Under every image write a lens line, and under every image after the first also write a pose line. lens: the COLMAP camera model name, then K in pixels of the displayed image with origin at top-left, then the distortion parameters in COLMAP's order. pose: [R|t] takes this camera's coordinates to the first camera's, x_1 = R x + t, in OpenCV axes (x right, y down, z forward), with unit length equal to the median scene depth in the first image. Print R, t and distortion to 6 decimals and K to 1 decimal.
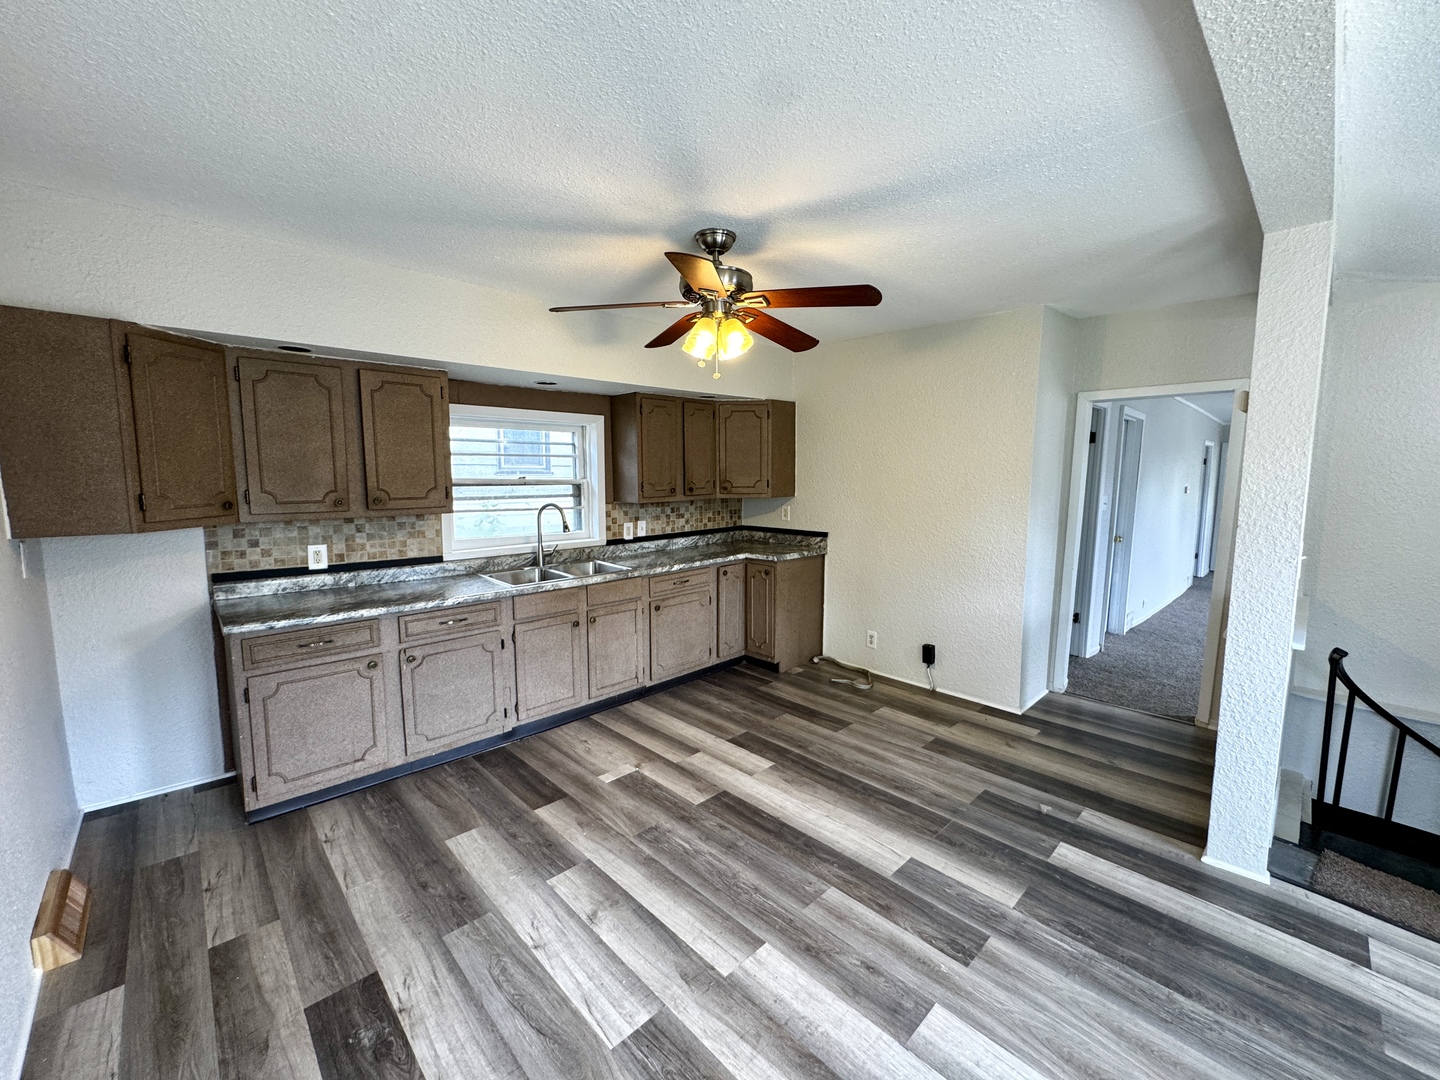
lens RADIAL K [[575.6, 0, 721.5], [0, 575.6, 538.8], [0, 0, 1]] dist [-0.002680, 0.000409]
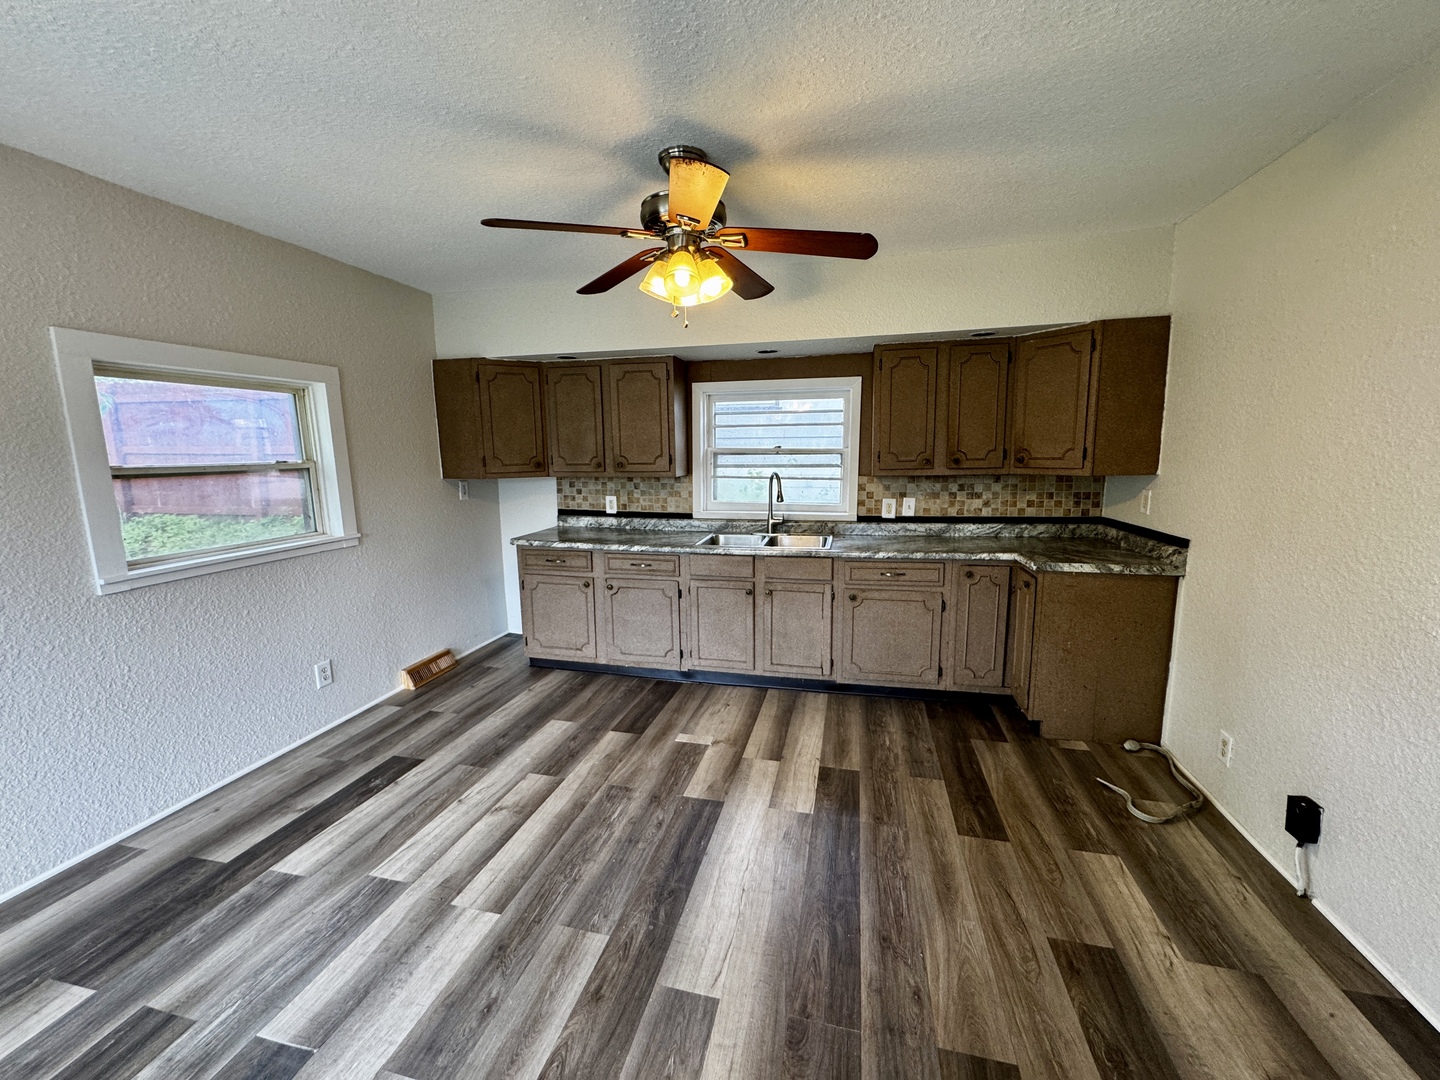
lens RADIAL K [[575.6, 0, 721.5], [0, 575.6, 538.8], [0, 0, 1]] dist [-0.002680, 0.000409]
pose [[0.541481, 0.123187, -0.831639, 0.610214], [-0.085907, 0.992136, 0.091027, -0.035912], [0.836312, 0.022154, 0.547806, 0.453711]]
